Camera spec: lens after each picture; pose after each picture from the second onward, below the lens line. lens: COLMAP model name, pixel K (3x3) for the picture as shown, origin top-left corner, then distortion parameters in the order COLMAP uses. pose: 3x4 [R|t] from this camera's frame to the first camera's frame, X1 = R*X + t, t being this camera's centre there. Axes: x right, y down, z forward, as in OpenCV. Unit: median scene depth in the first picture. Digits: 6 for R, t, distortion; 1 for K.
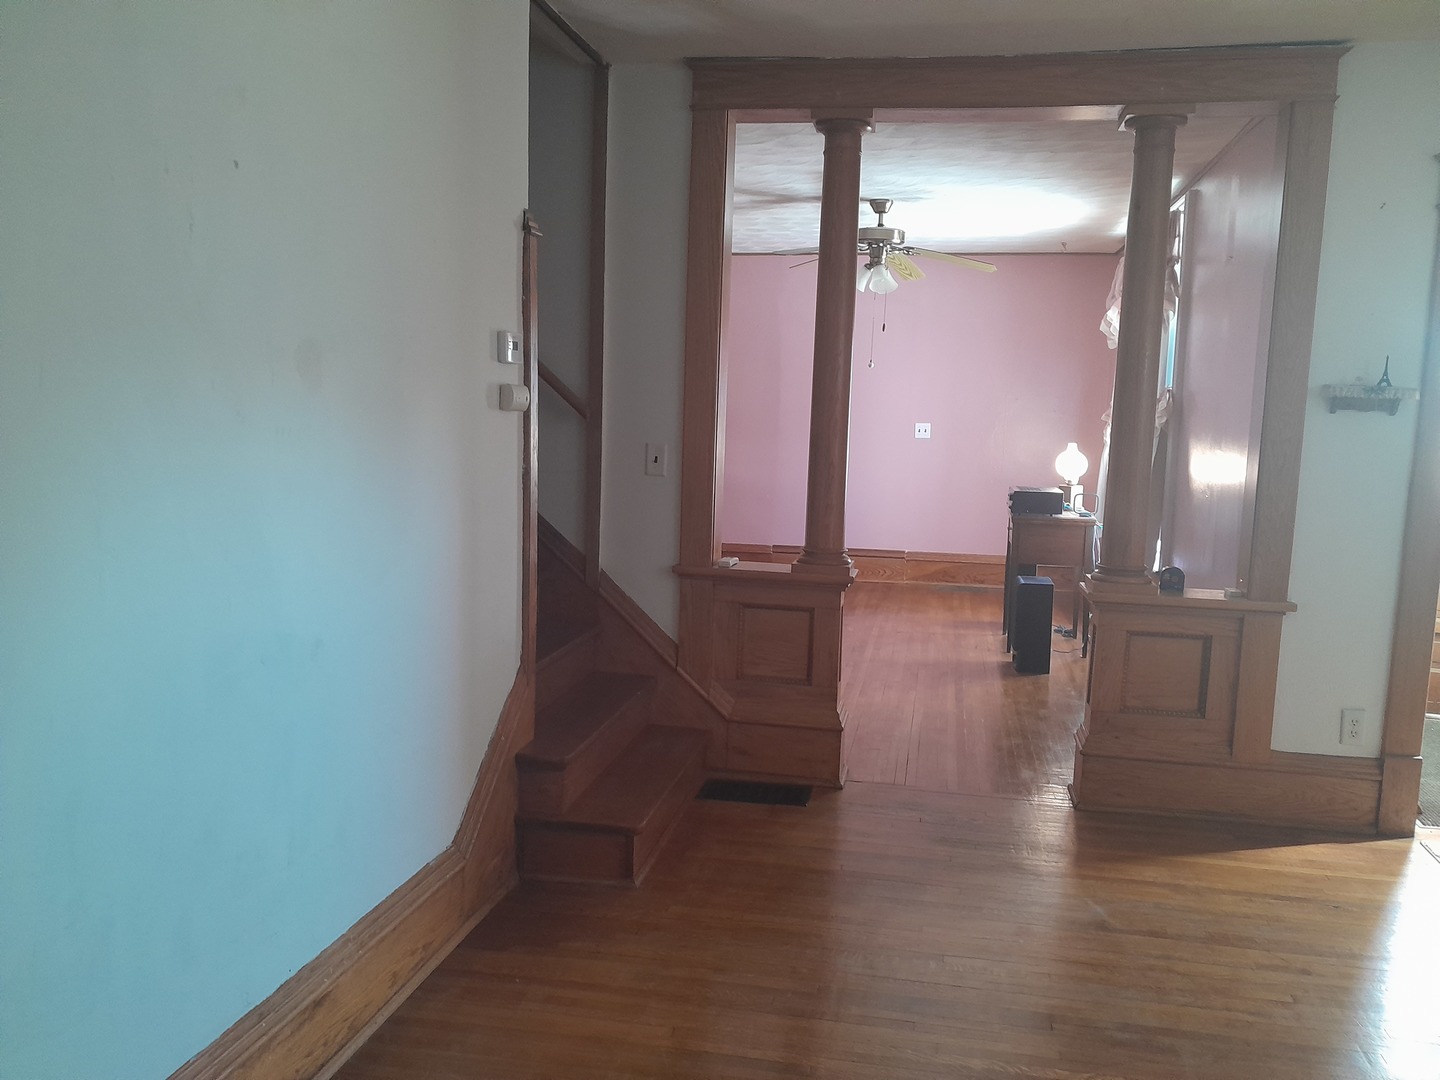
lens RADIAL K [[1138.7, 0, 720.0], [0, 1138.7, 540.0], [0, 0, 1]] dist [0.134103, 0.000389]
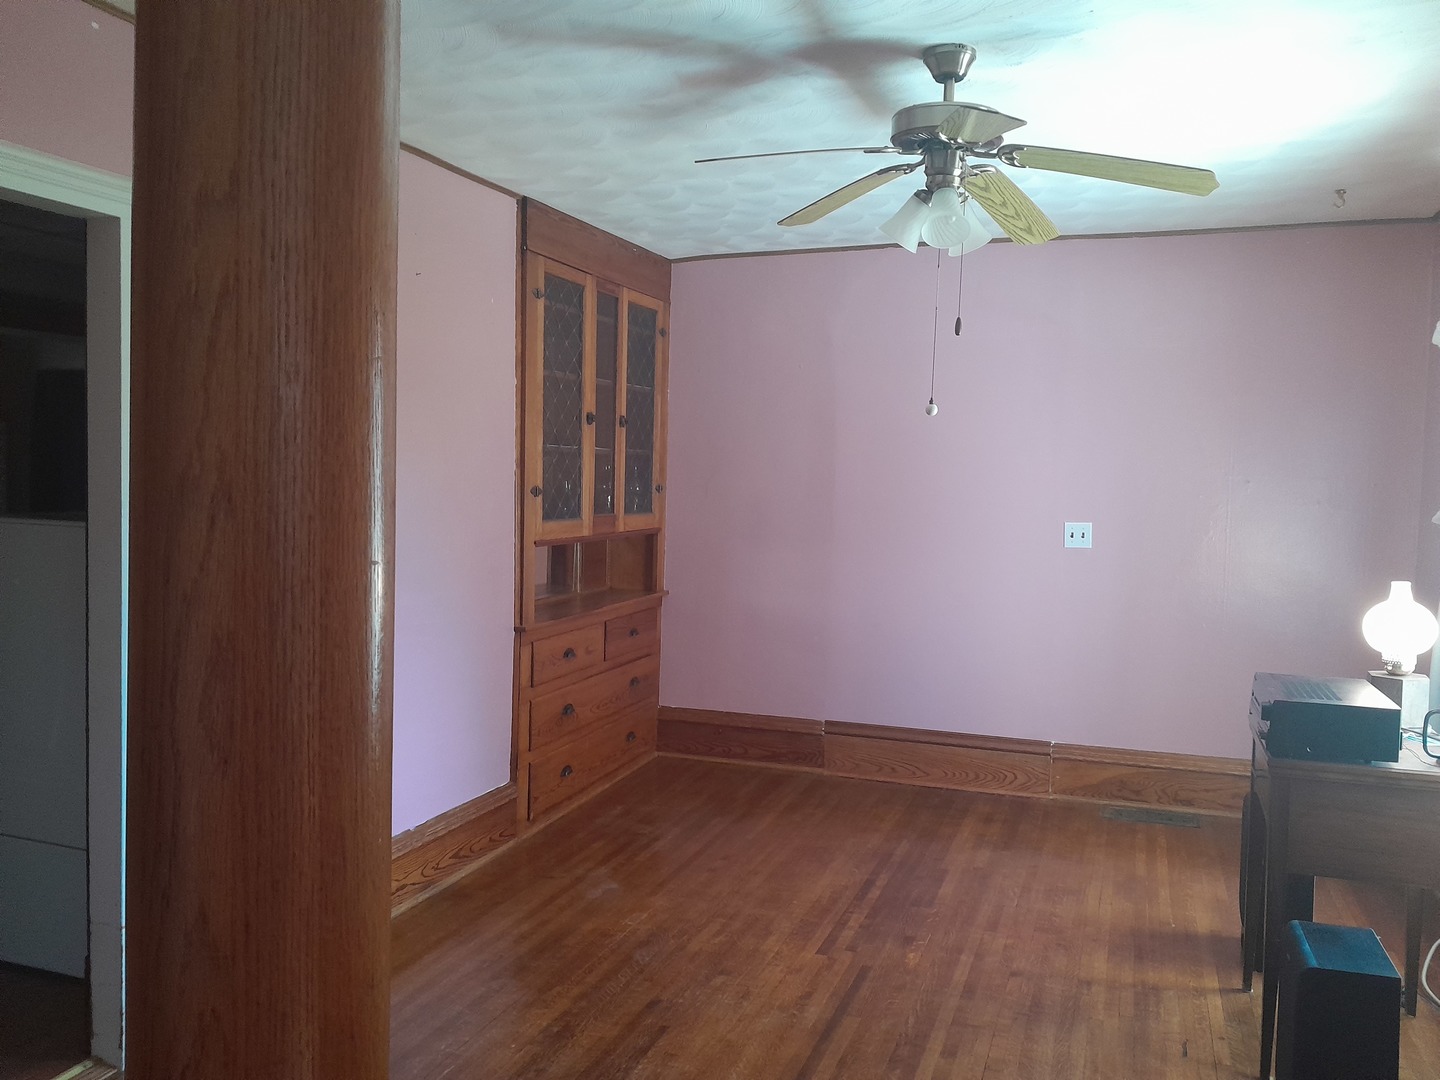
lens RADIAL K [[1165.8, 0, 720.0], [0, 1165.8, 540.0], [0, 0, 1]] dist [0.005873, 0.004516]
pose [[0.989089, 0.002397, -0.147303, 0.087132], [-0.012194, 0.997769, -0.065641, -0.053526], [0.146817, 0.066721, 0.986911, 0.404107]]
